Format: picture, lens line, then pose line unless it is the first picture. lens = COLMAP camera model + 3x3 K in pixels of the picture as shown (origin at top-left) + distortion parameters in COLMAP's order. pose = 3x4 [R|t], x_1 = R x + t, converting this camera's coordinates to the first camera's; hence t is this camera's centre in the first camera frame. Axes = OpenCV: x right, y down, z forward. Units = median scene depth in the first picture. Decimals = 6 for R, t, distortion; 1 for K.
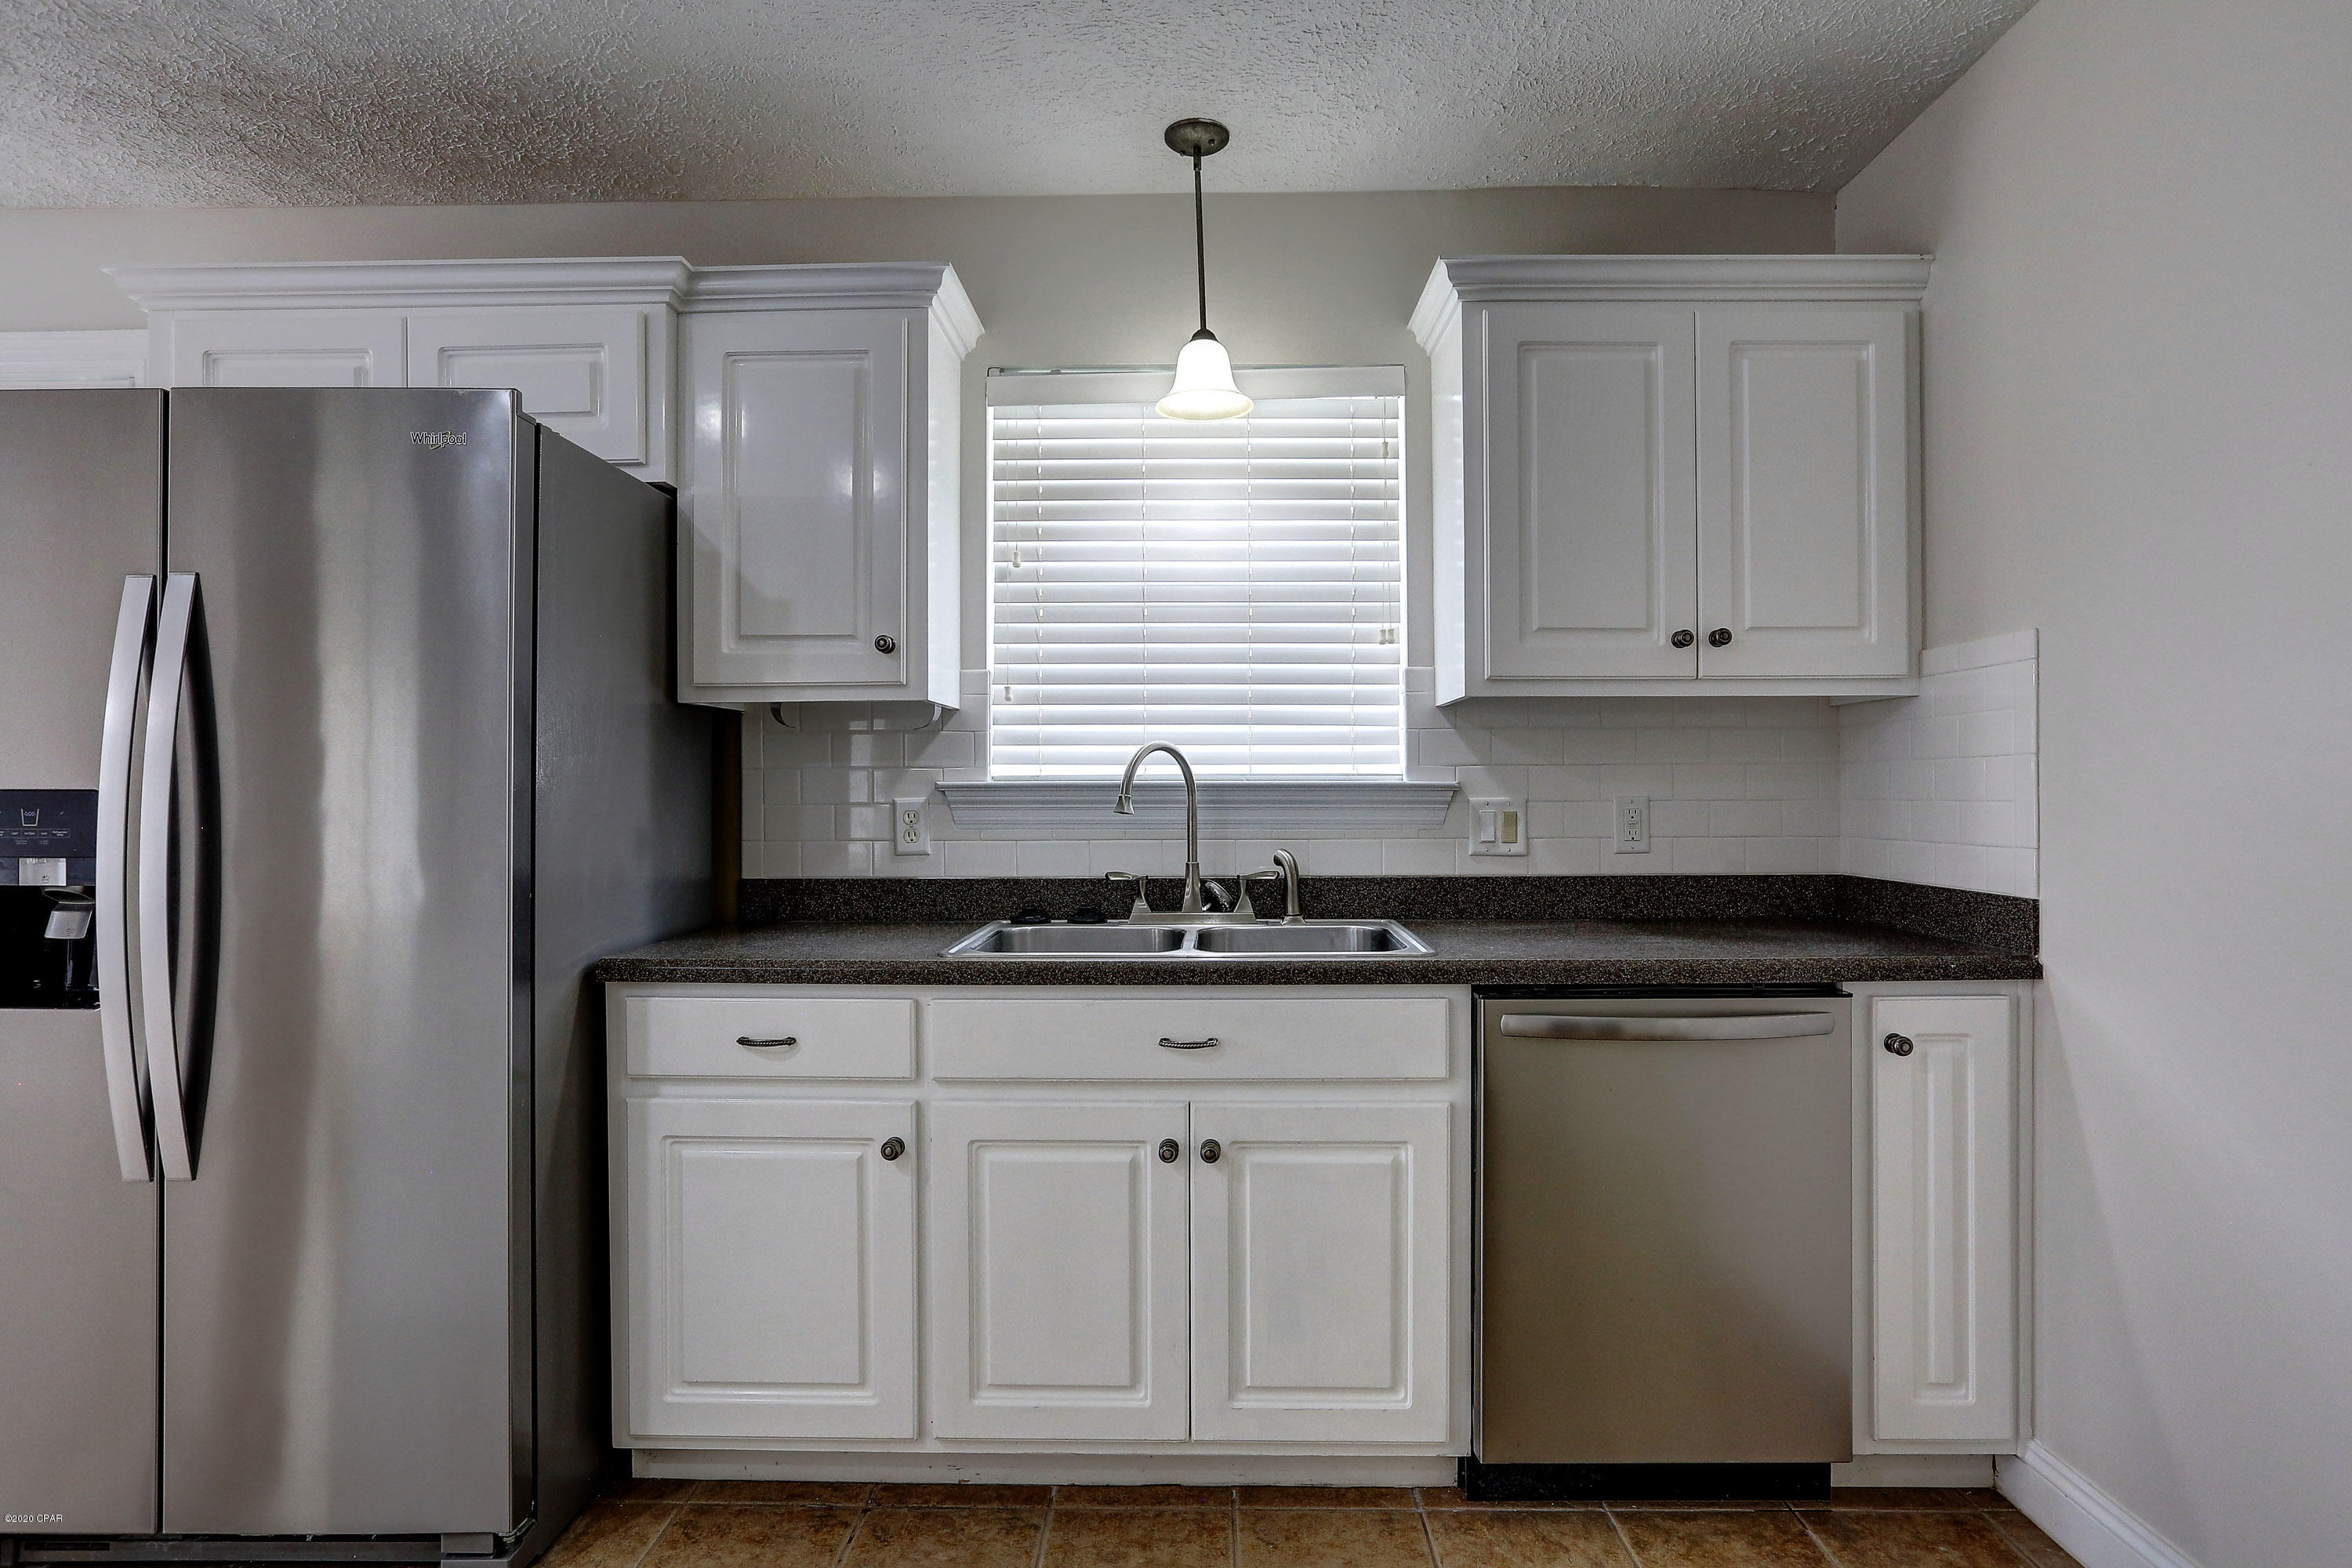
lens RADIAL K [[1259.8, 0, 1182.2], [0, 1259.8, 794.1], [0, 0, 1]] dist [-0.042270, 0.022866]
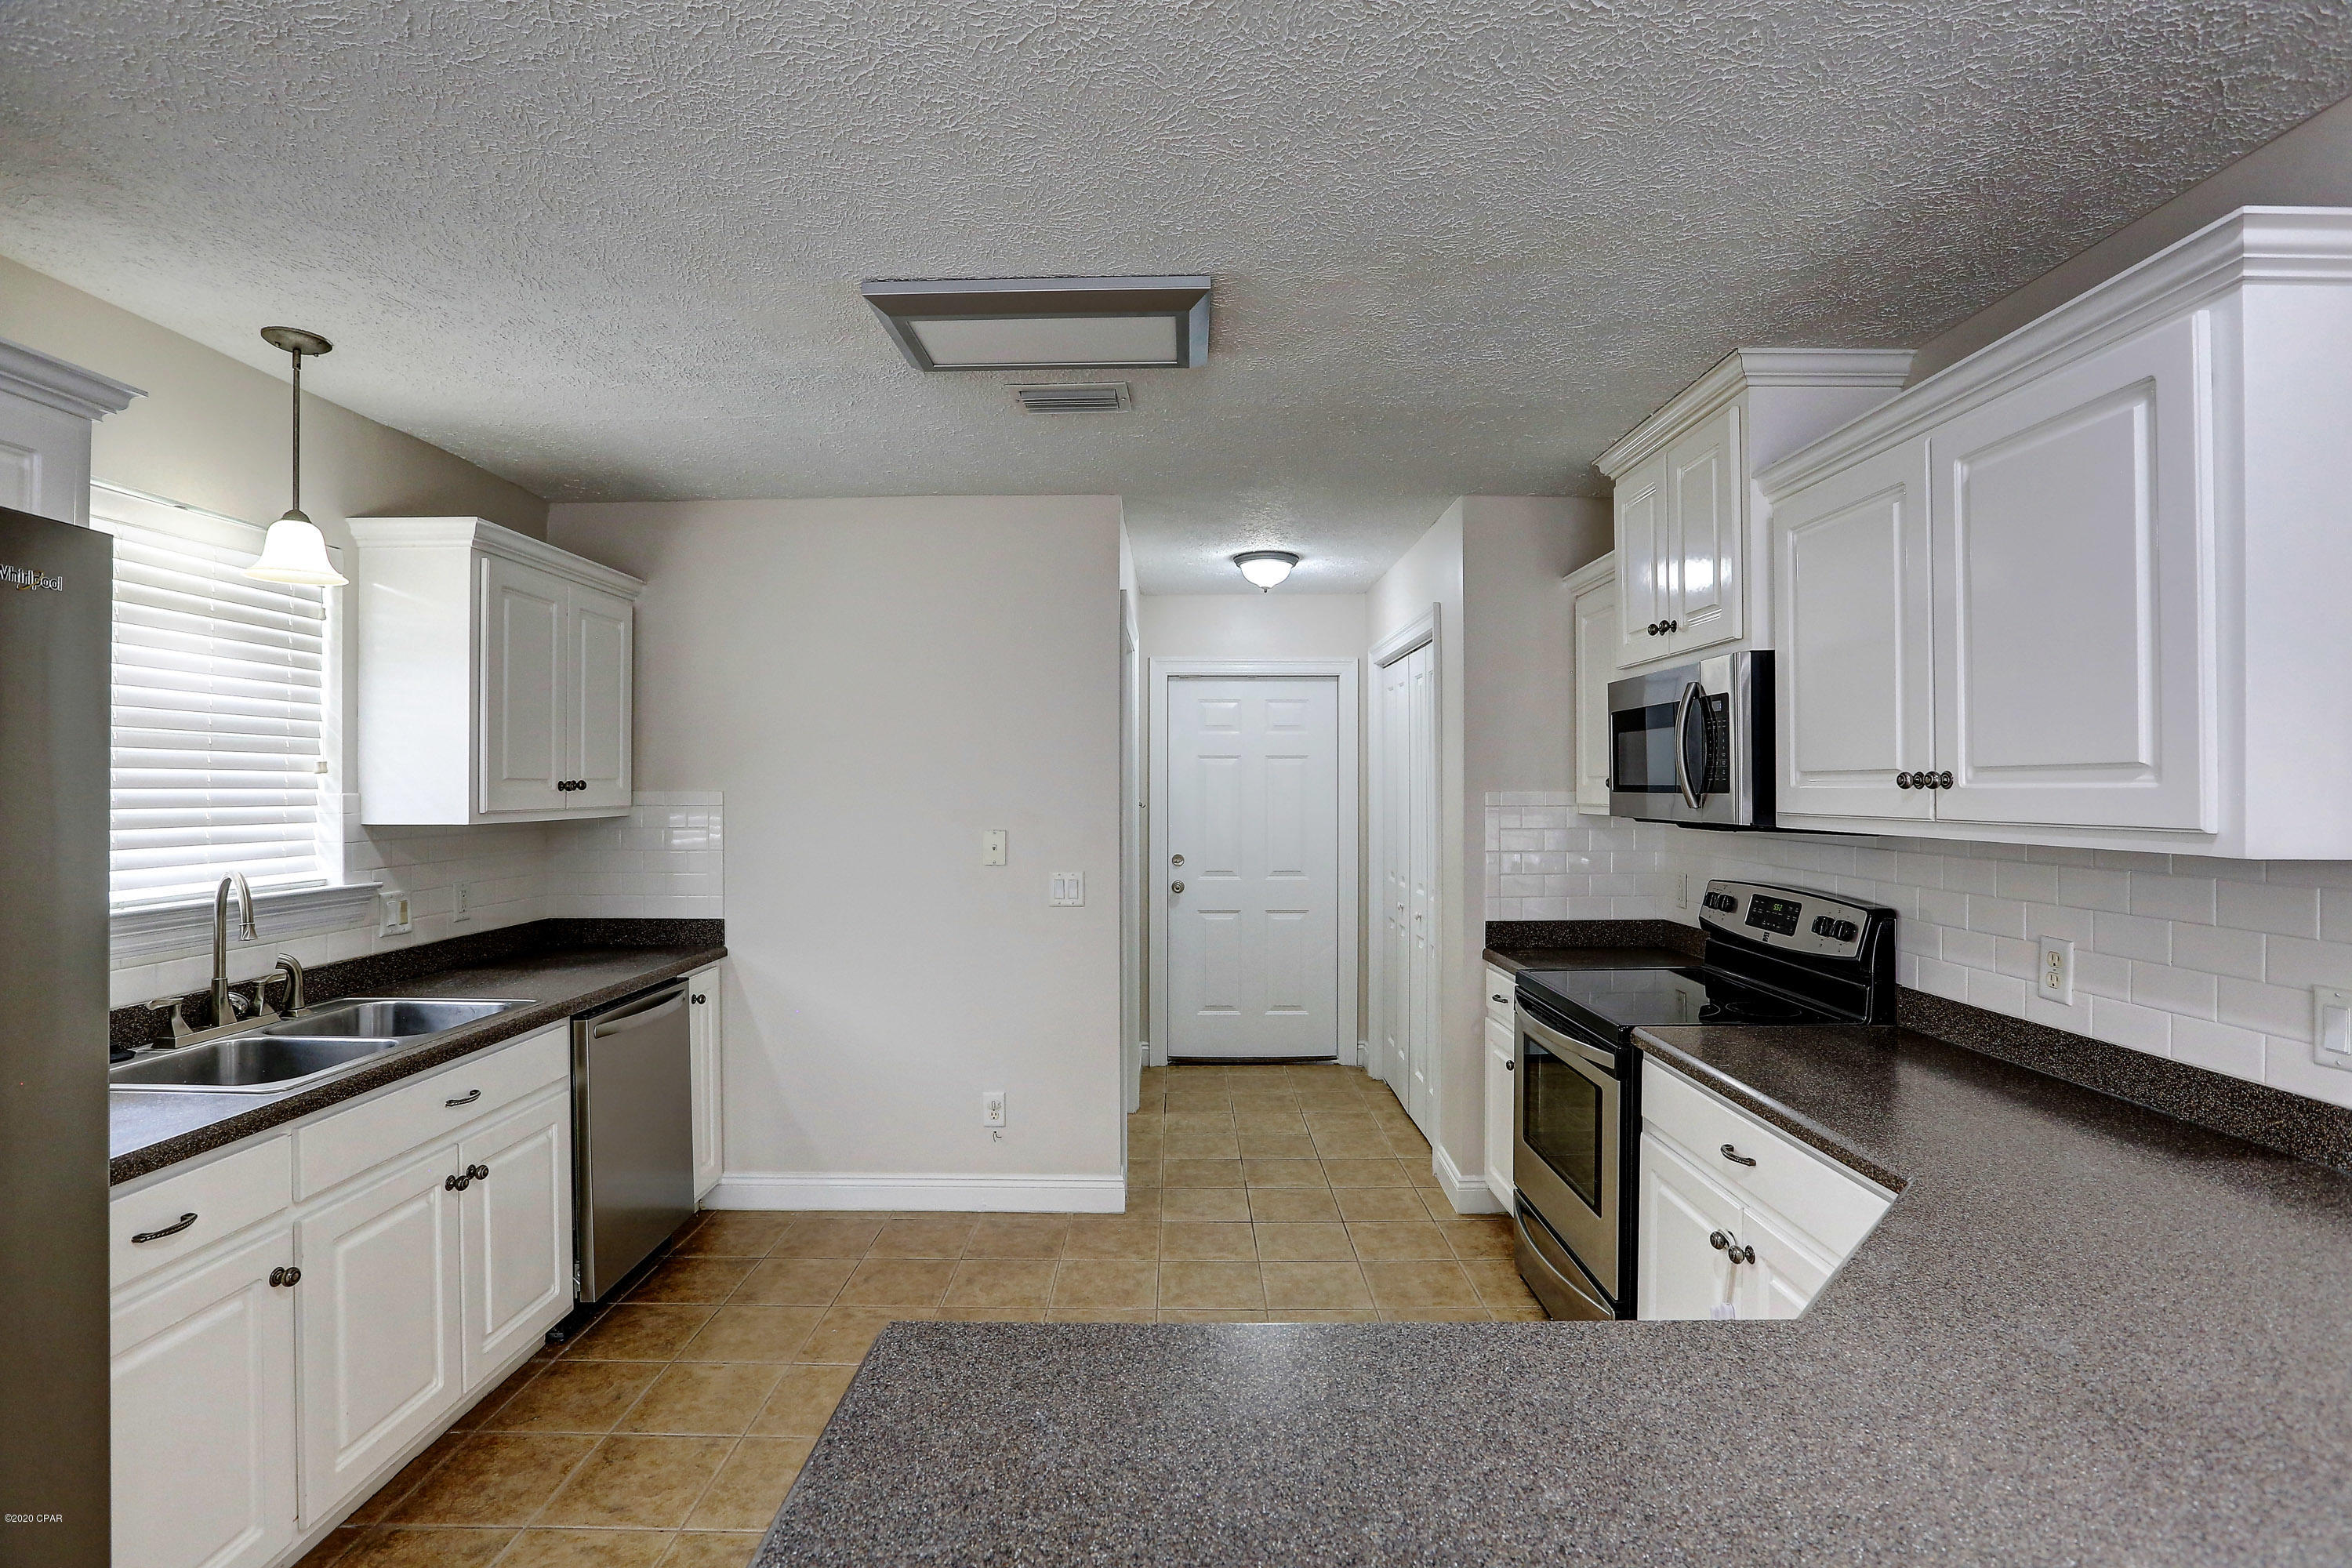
lens RADIAL K [[1089.4, 0, 1172.0], [0, 1089.4, 784.8], [0, 0, 1]] dist [-0.029938, 0.006556]
pose [[-0.012201, 0.004918, 0.999913, -1.026118], [0.004433, 0.999978, -0.004864, -0.115440], [-0.999916, 0.004373, -0.012222, 0.220495]]
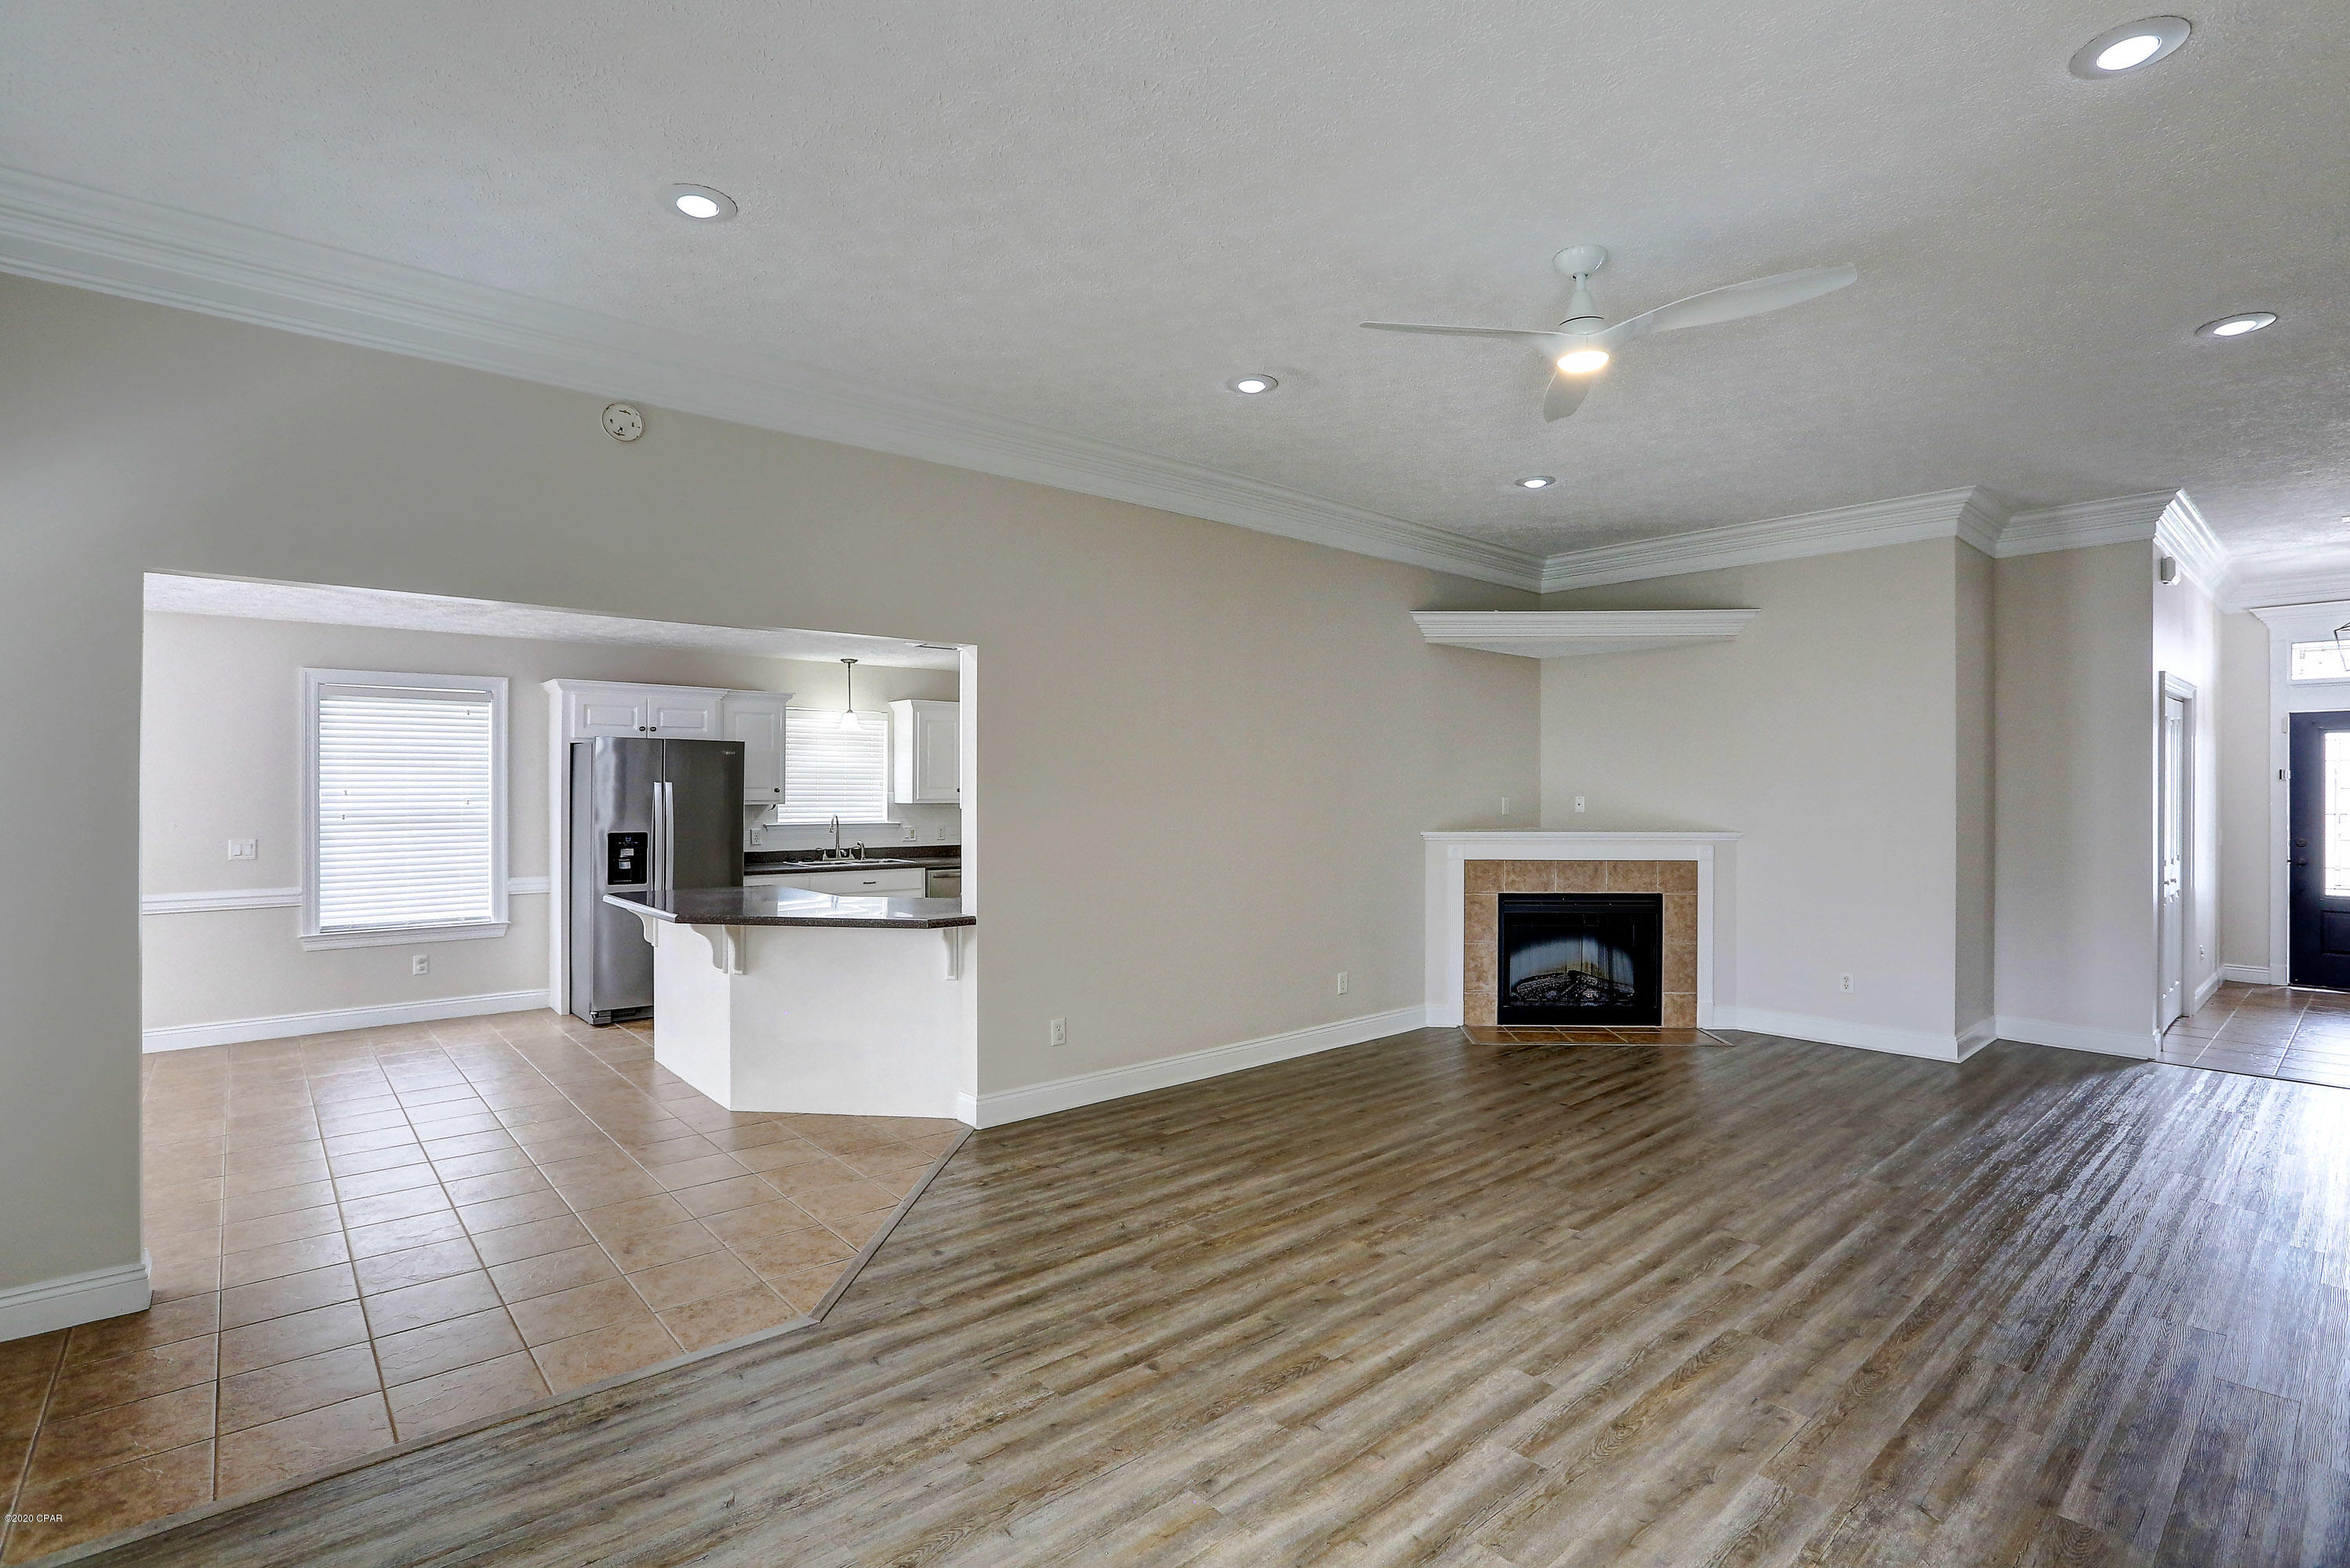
lens RADIAL K [[1088.4, 0, 1167.7], [0, 1088.4, 803.6], [0, 0, 1]] dist [-0.029938, 0.006556]
pose [[0.749181, -0.003357, 0.662357, -1.583608], [0.001644, 0.999993, 0.003209, -0.088403], [-0.662364, -0.001315, 0.749181, -2.363408]]
